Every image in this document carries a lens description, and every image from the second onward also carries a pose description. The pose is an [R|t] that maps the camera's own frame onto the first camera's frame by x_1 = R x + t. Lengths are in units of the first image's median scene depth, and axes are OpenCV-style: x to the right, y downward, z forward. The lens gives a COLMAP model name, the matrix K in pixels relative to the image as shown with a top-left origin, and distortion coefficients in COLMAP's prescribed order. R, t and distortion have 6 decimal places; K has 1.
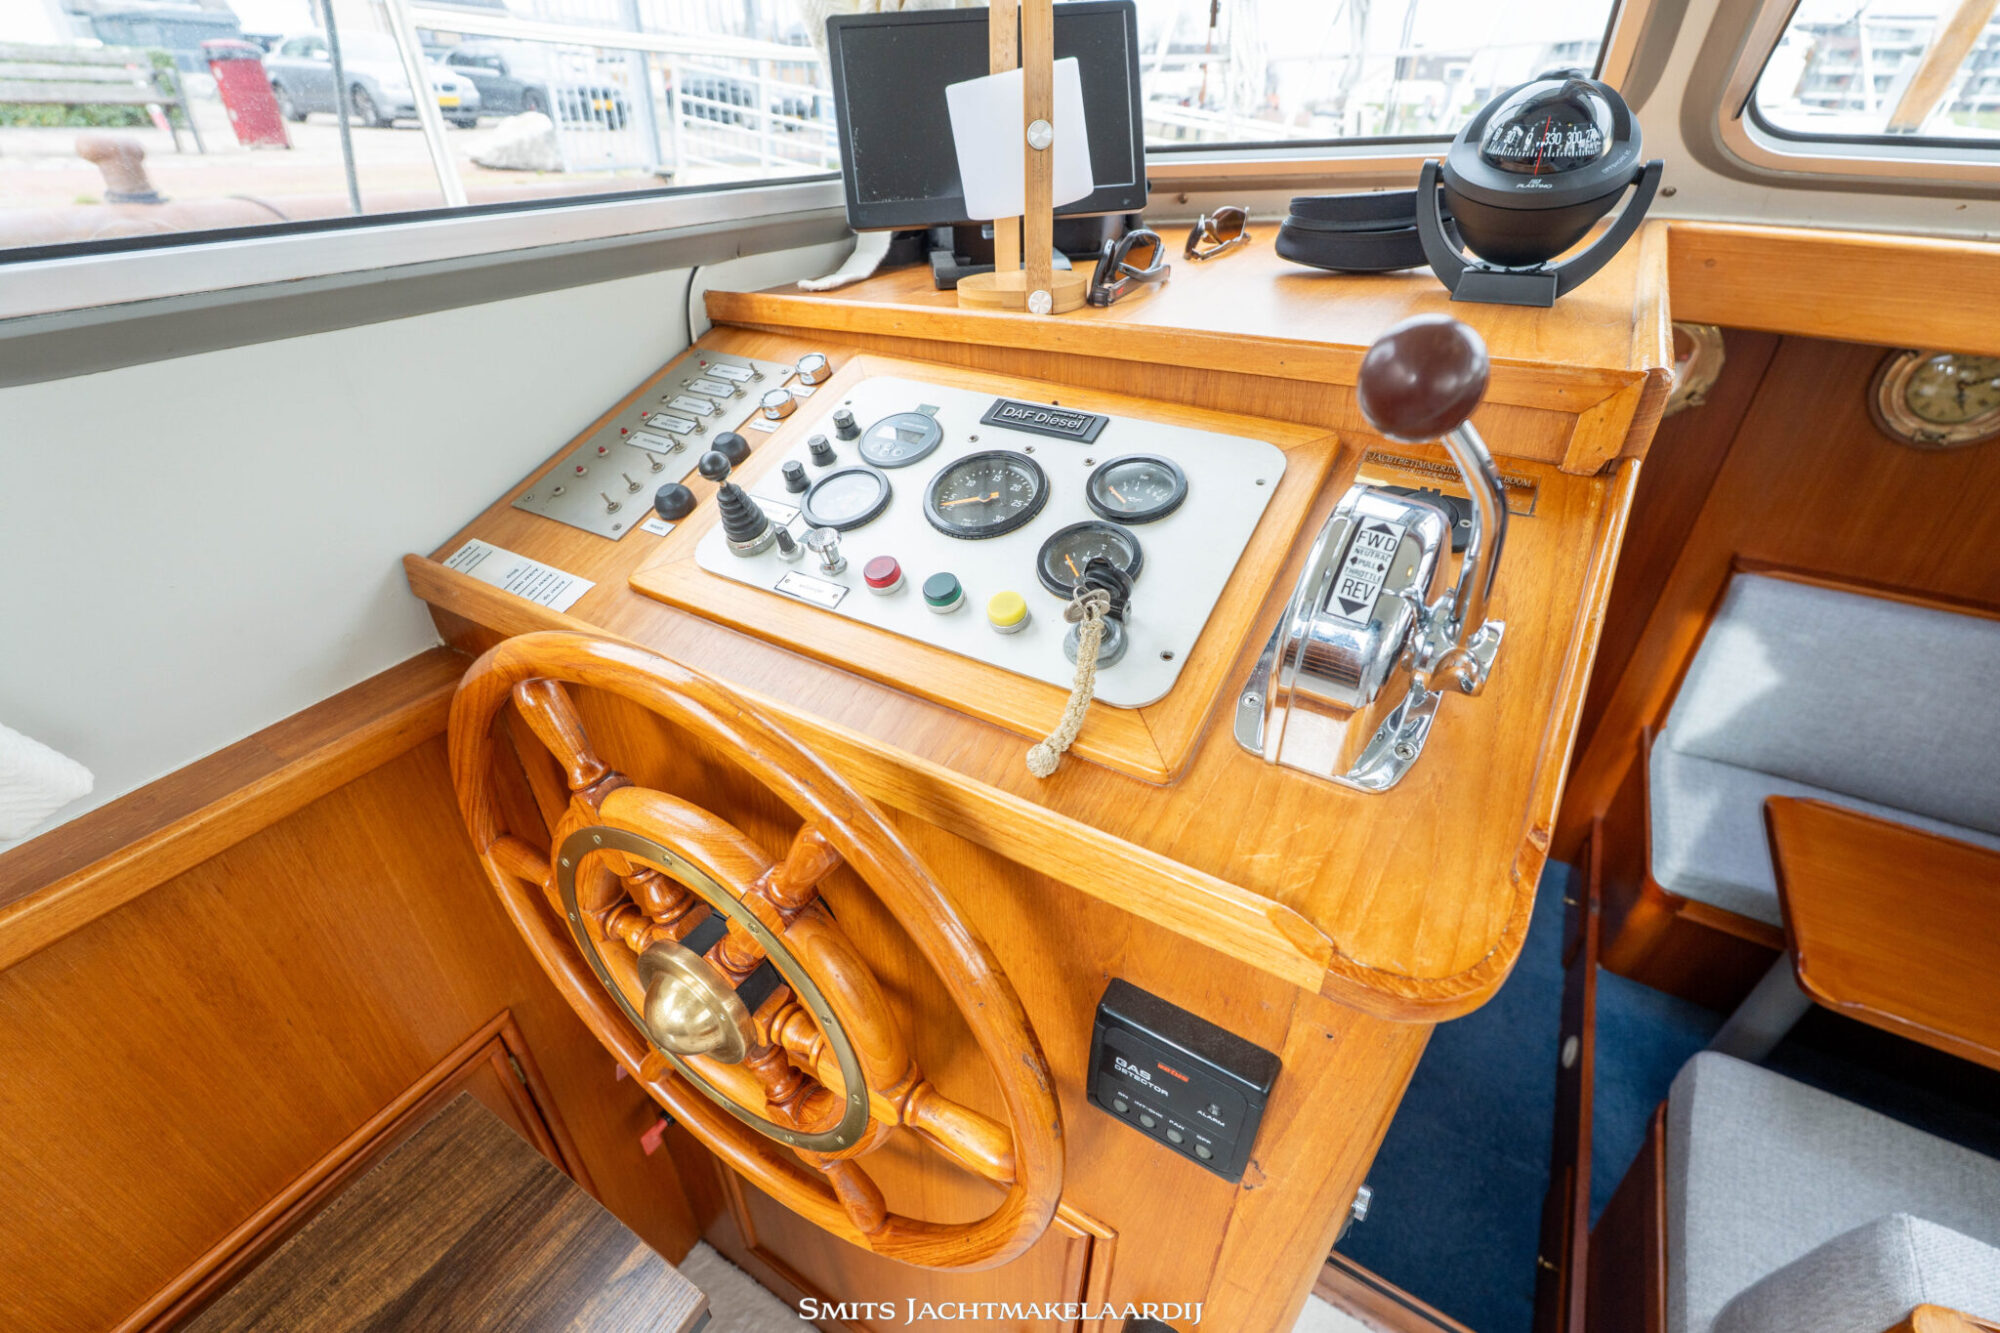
lens RADIAL K [[877.7, 0, 998.7], [0, 877.7, 663.5], [0, 0, 1]] dist [-0.001881, 0.000066]
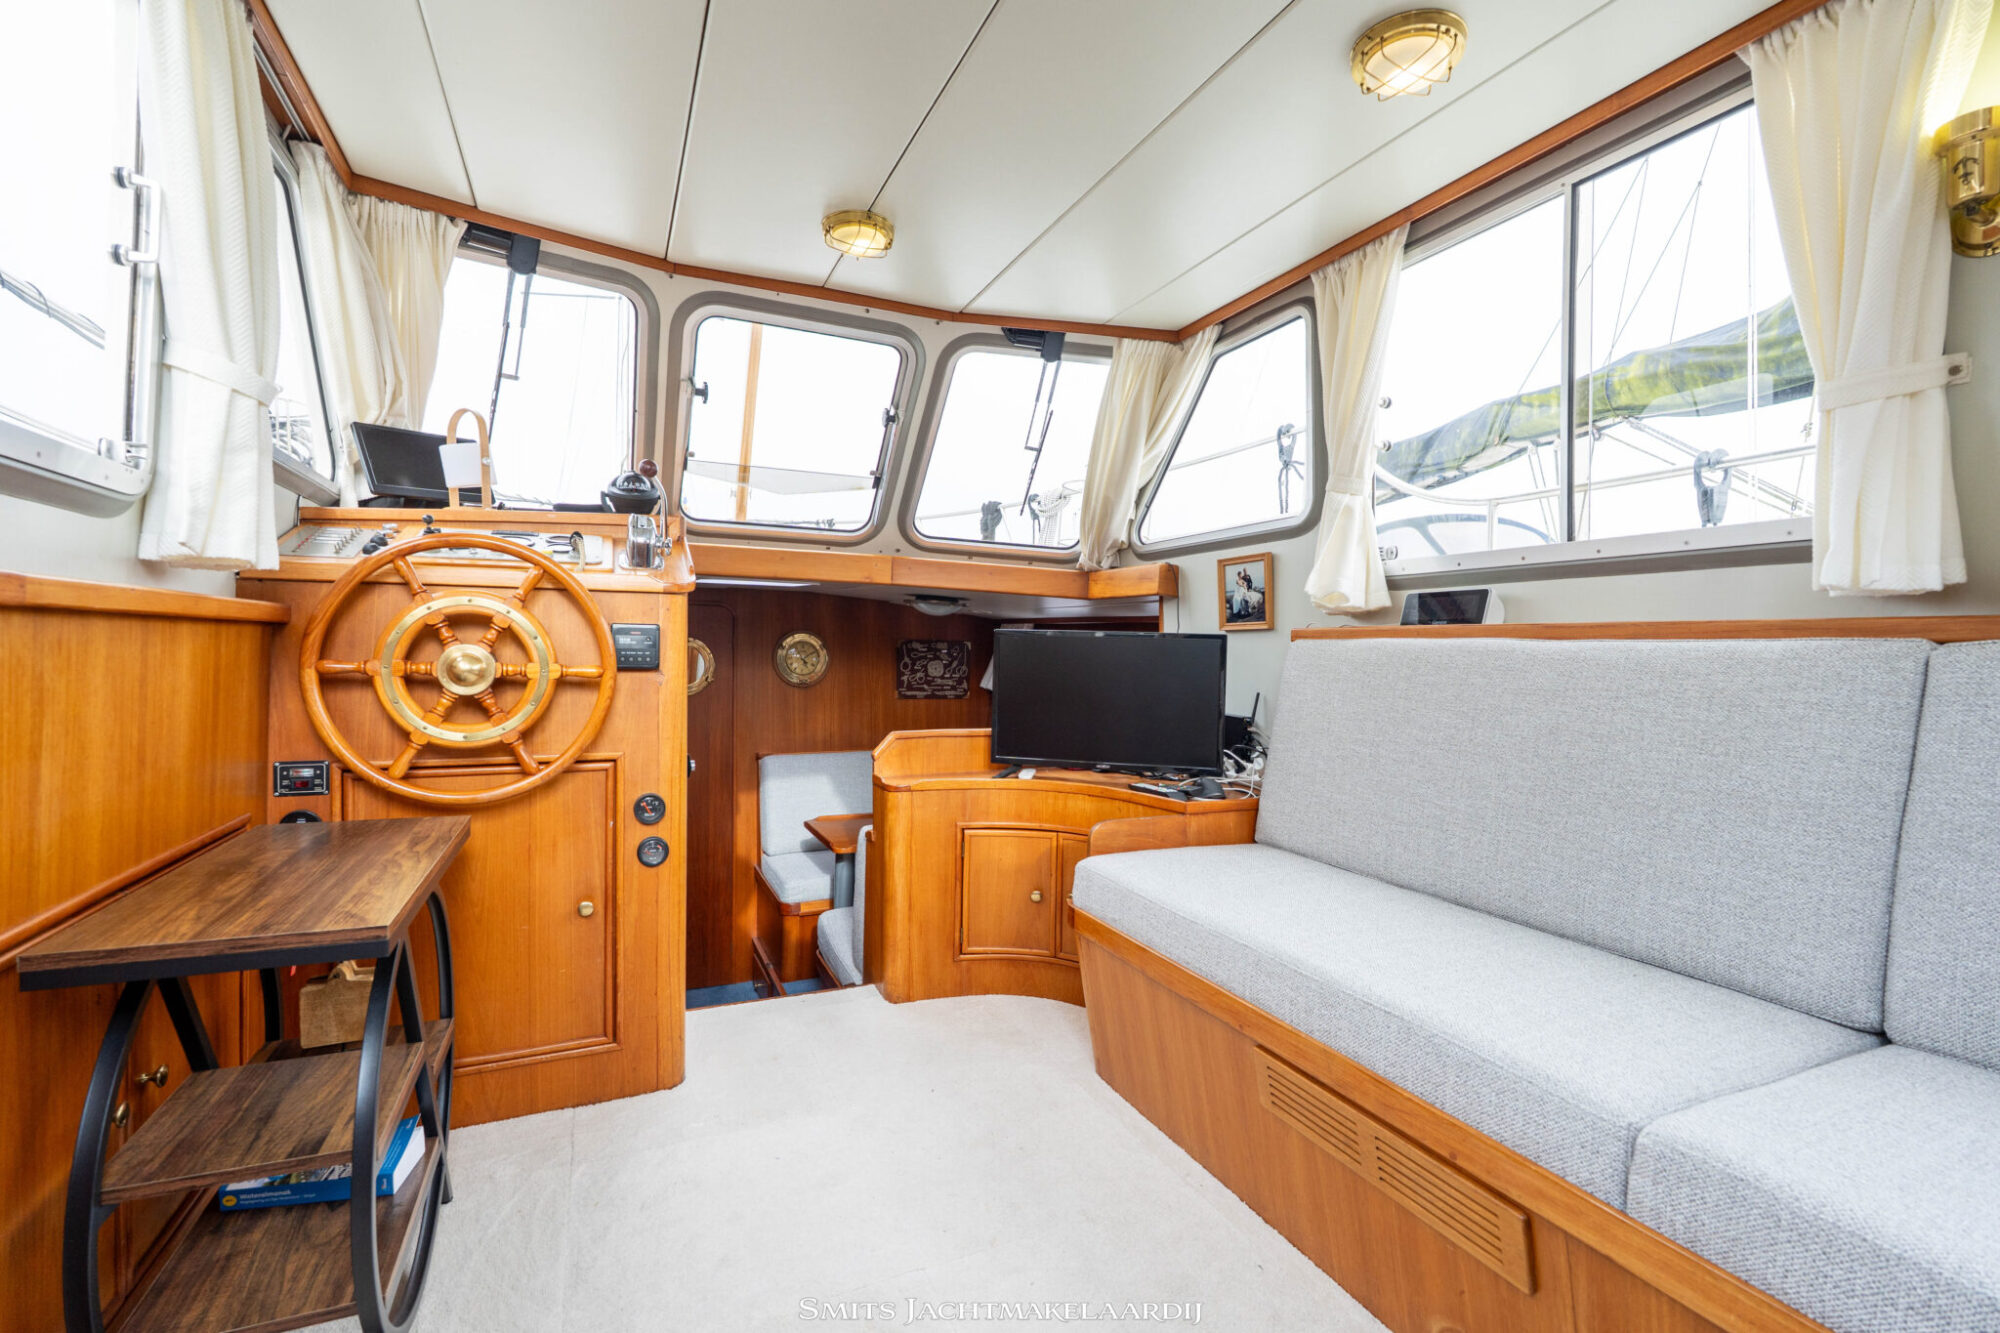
lens RADIAL K [[878.0, 0, 995.7], [0, 878.0, 665.1], [0, 0, 1]] dist [-0.001343, -0.000155]
pose [[0.571364, -0.016785, 0.820525, -1.436667], [0.444406, 0.846853, -0.292134, 1.667390], [-0.689961, 0.531562, 0.491321, -1.350437]]
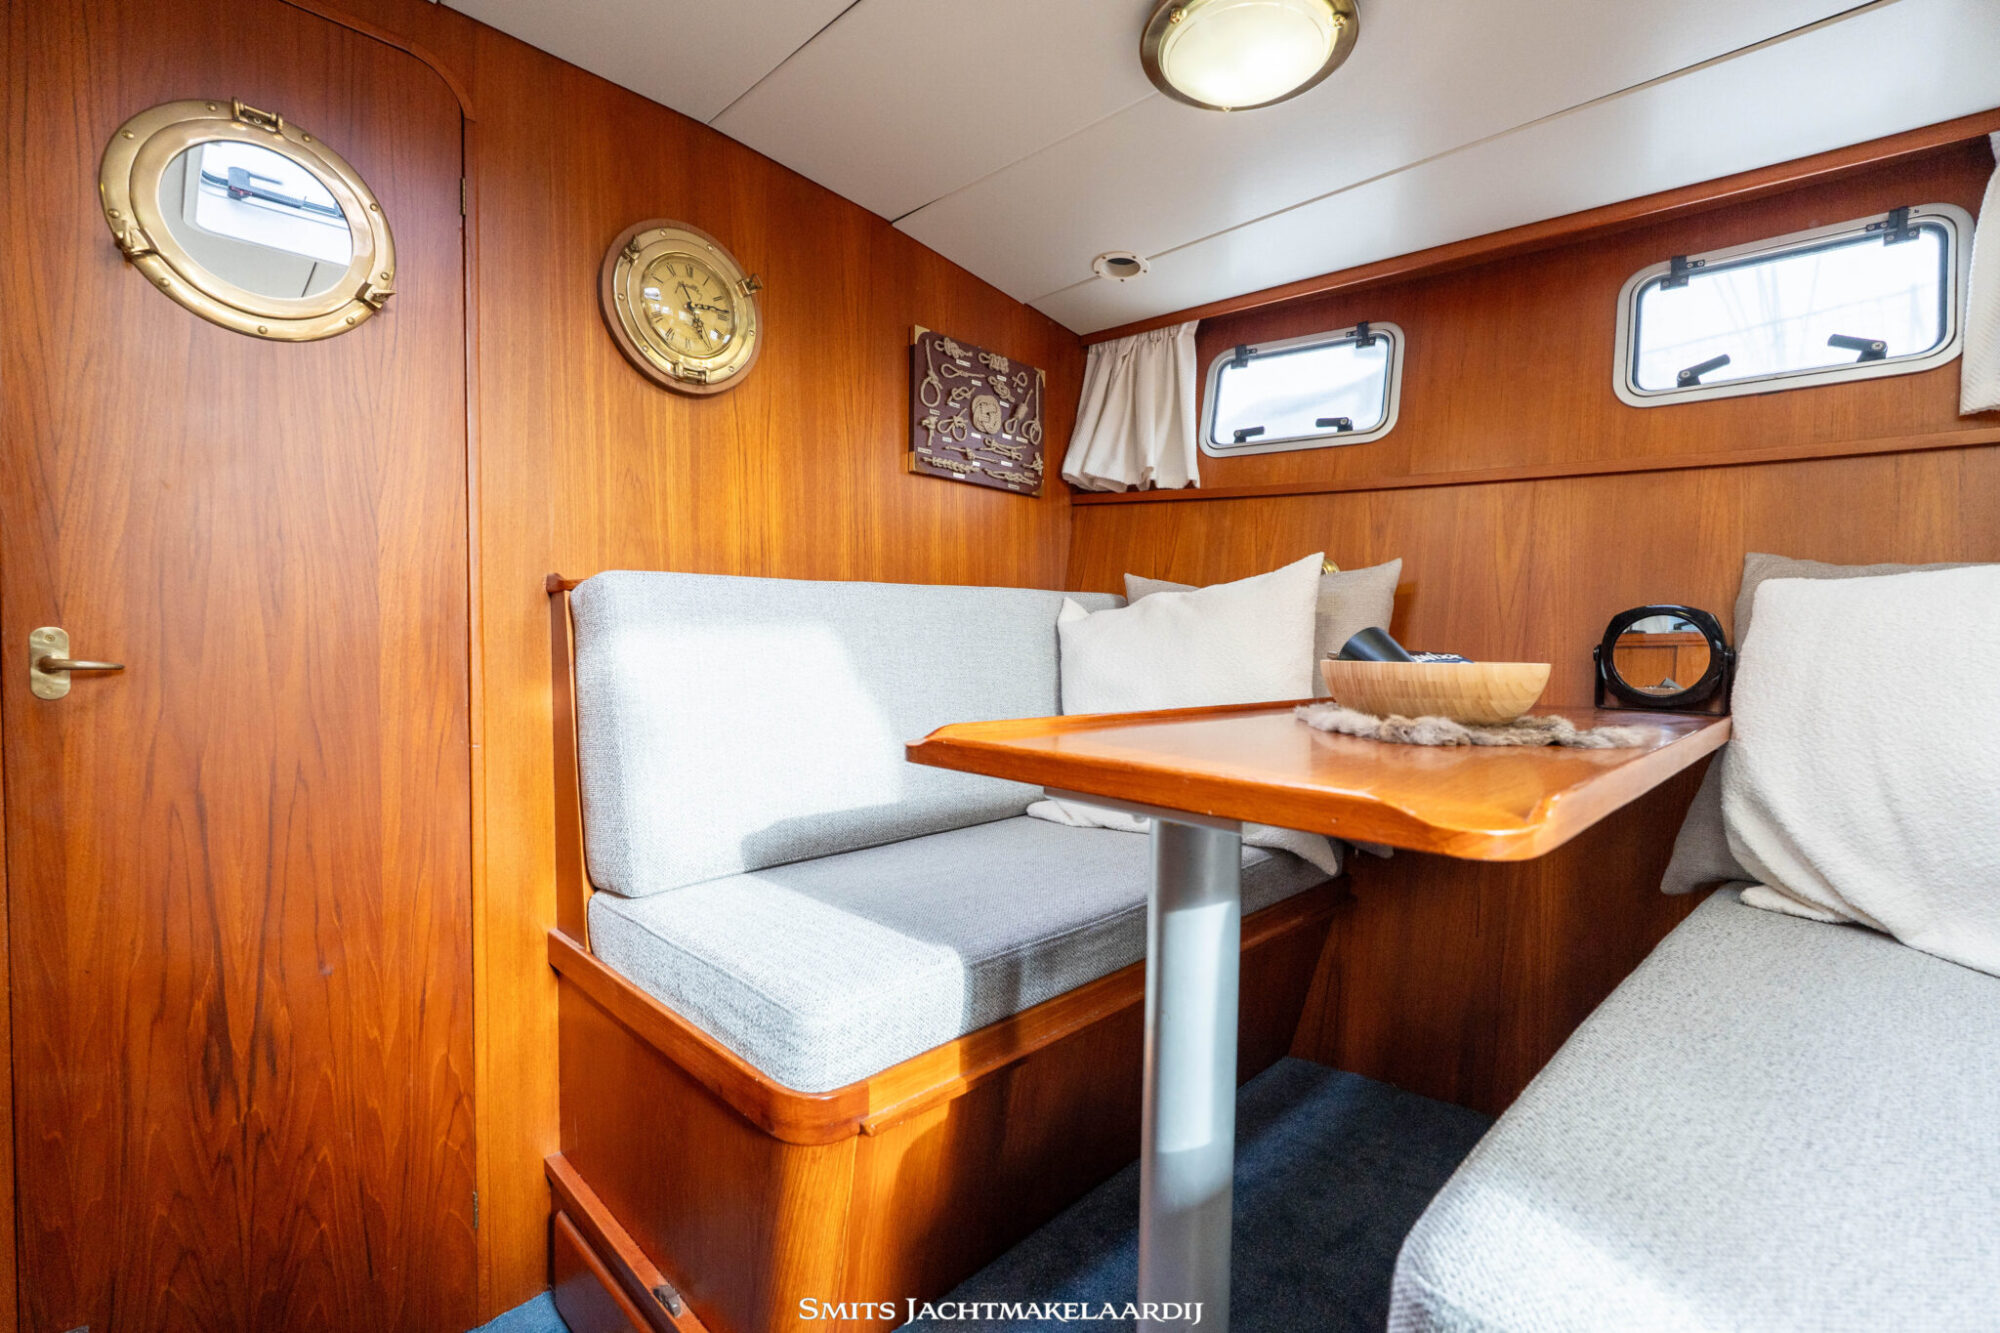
lens RADIAL K [[877.7, 0, 998.7], [0, 877.7, 663.5], [0, 0, 1]] dist [-0.001881, 0.000066]
pose [[0.236472, -0.037439, 0.970917, 1.066735], [0.522857, 0.847146, -0.094678, 0.476190], [-0.818964, 0.530039, 0.219902, 2.125279]]
